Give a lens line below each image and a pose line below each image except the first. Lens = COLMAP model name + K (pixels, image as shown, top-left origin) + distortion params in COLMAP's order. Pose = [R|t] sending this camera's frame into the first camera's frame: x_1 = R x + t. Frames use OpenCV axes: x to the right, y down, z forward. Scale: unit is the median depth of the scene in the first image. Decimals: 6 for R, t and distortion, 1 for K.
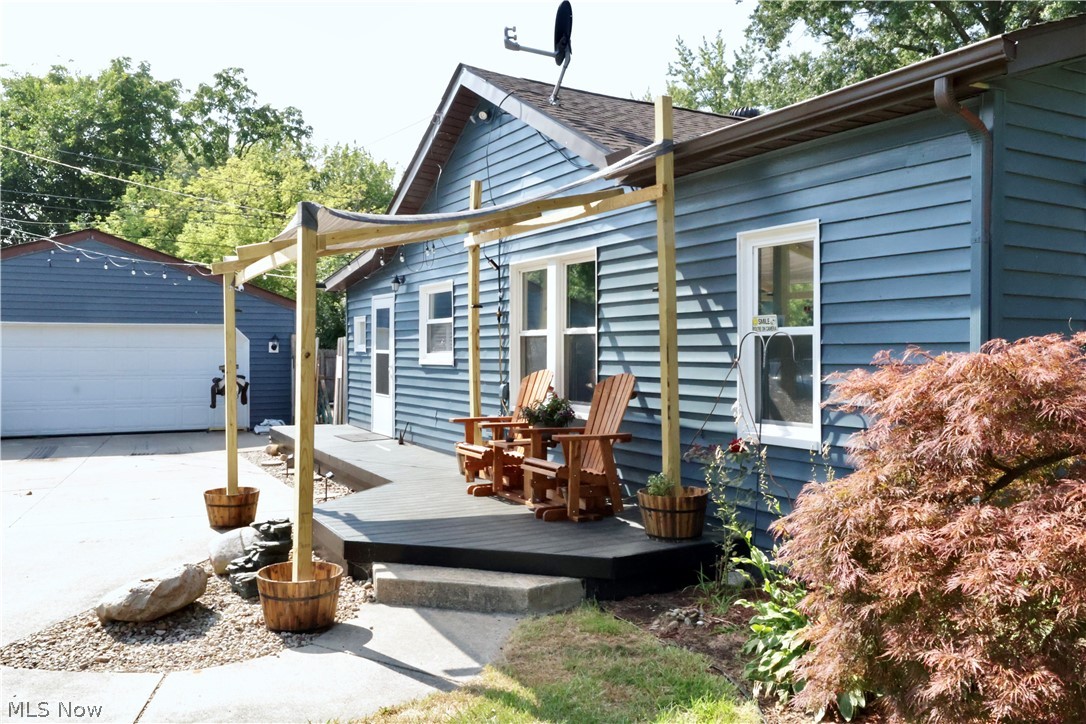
lens RADIAL K [[893.2, 0, 548.0], [0, 893.2, 357.5], [0, 0, 1]] dist [-0.003233, 0.011574]
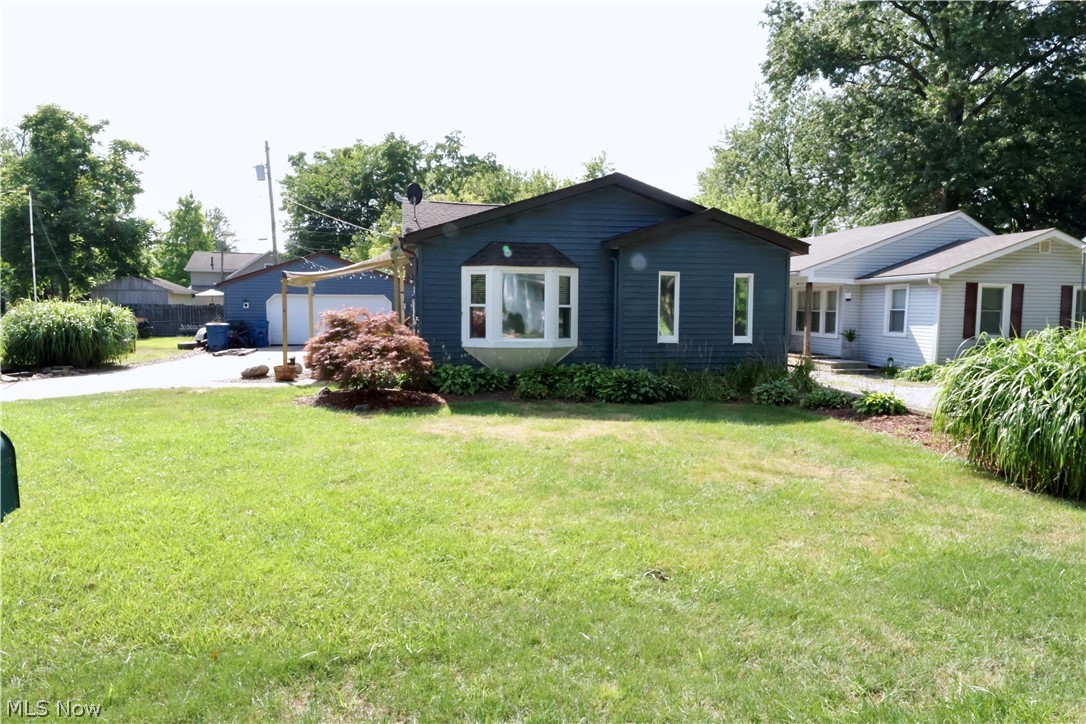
lens RADIAL K [[708.2, 0, 545.1], [0, 708.2, 358.1], [0, 0, 1]] dist [-0.001895, -0.002323]
pose [[0.950523, 0.030643, -0.309139, 1.000549], [-0.010443, 0.997712, 0.066789, -0.008180], [0.310479, -0.060256, 0.948669, -0.899482]]
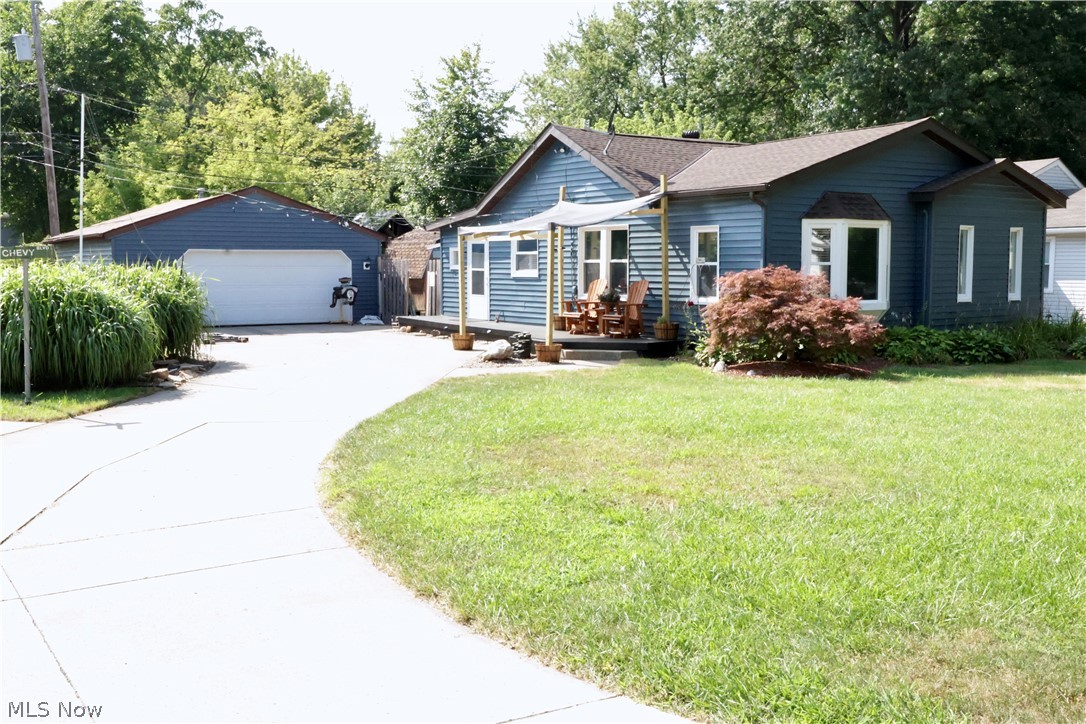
lens RADIAL K [[1098.2, 0, 548.4], [0, 1098.2, 363.6], [0, 0, 1]] dist [0.000767, 0.000000]
pose [[0.995242, -0.010177, 0.096904, -0.365475], [0.002022, 0.996473, 0.083887, -0.004776], [-0.097416, -0.083292, 0.991752, -1.540306]]
